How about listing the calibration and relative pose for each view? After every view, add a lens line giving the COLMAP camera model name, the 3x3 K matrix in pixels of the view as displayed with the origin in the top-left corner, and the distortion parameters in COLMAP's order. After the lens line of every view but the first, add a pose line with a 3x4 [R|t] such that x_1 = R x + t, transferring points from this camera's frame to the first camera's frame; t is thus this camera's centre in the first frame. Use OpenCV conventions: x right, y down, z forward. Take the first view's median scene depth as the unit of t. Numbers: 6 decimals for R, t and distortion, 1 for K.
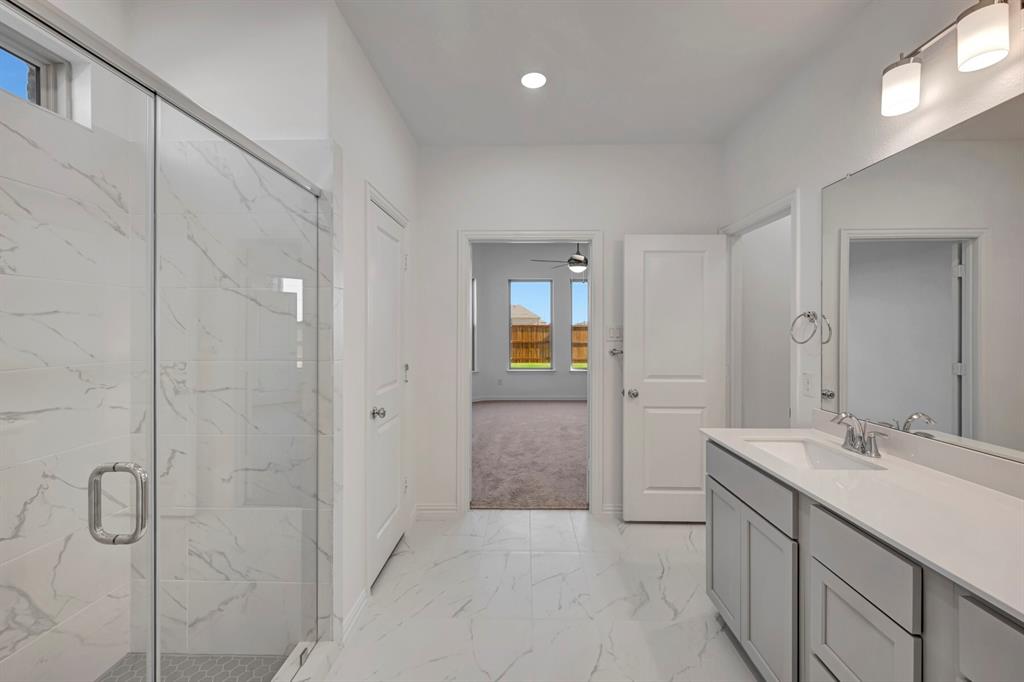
lens RADIAL K [[405.5, 0, 506.6], [0, 405.5, 336.5], [0, 0, 1]] dist [0.003239, -0.000017]
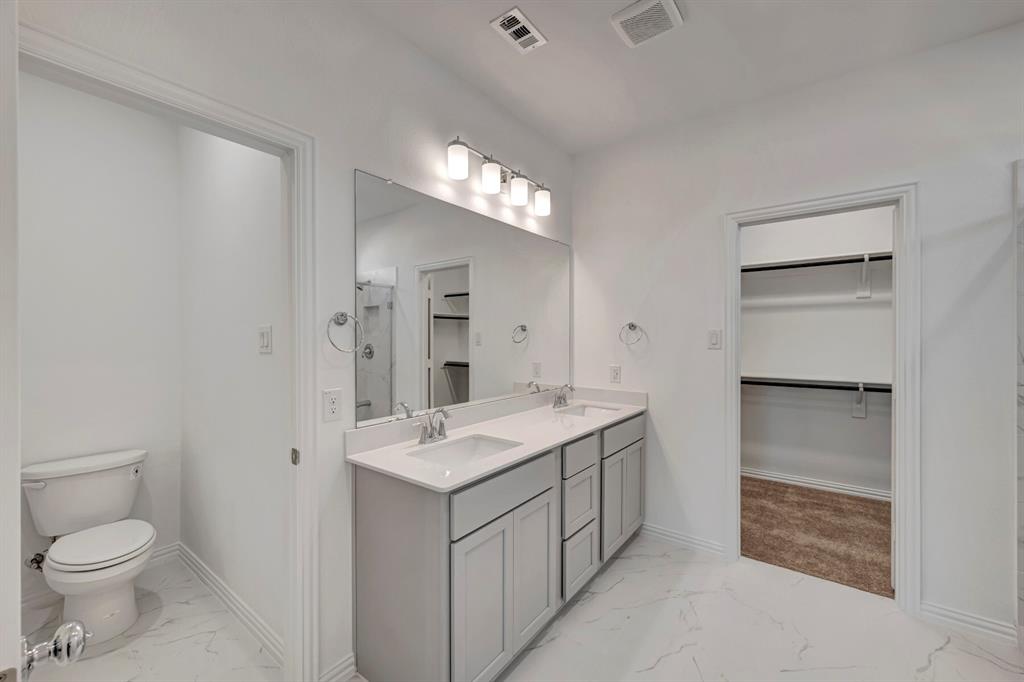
lens RADIAL K [[405.5, 0, 512.1], [0, 405.5, 338.7], [0, 0, 1]] dist [0.003239, -0.000017]
pose [[-0.820427, 0.008407, 0.571690, 0.021814], [0.017860, 0.999781, 0.010928, -0.010990], [-0.571473, 0.019176, -0.820397, 1.845851]]
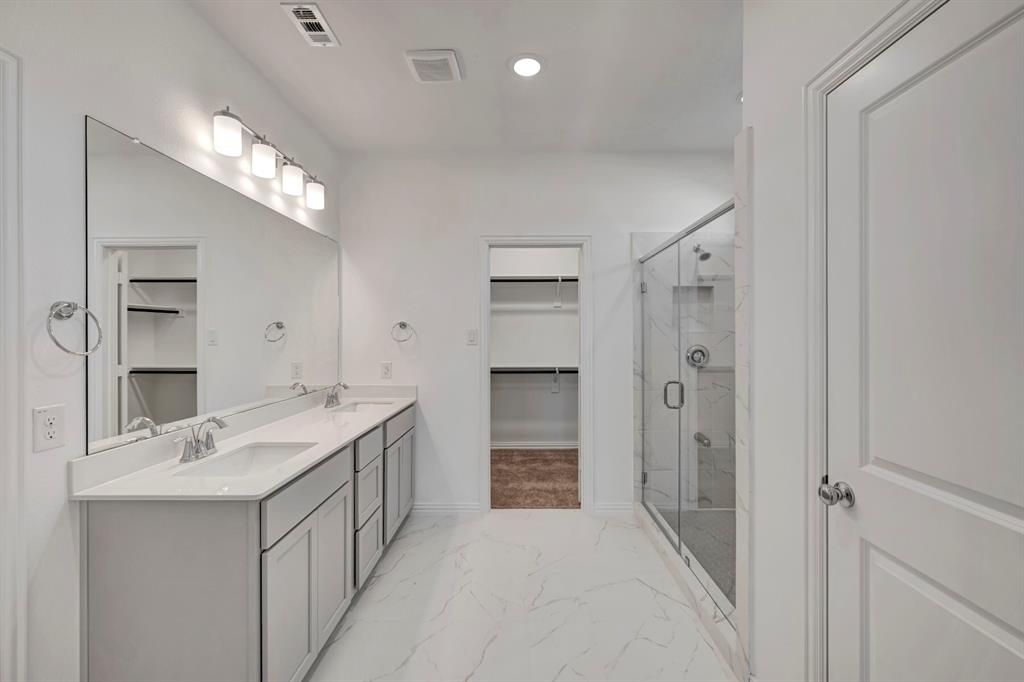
lens RADIAL K [[405.5, 0, 512.9], [0, 405.5, 335.3], [0, 0, 1]] dist [0.003239, -0.000017]
pose [[-0.999693, 0.012003, -0.021664, 0.127918], [0.011654, 0.999801, 0.016173, -0.013522], [0.021854, 0.015916, -0.999634, 2.030669]]
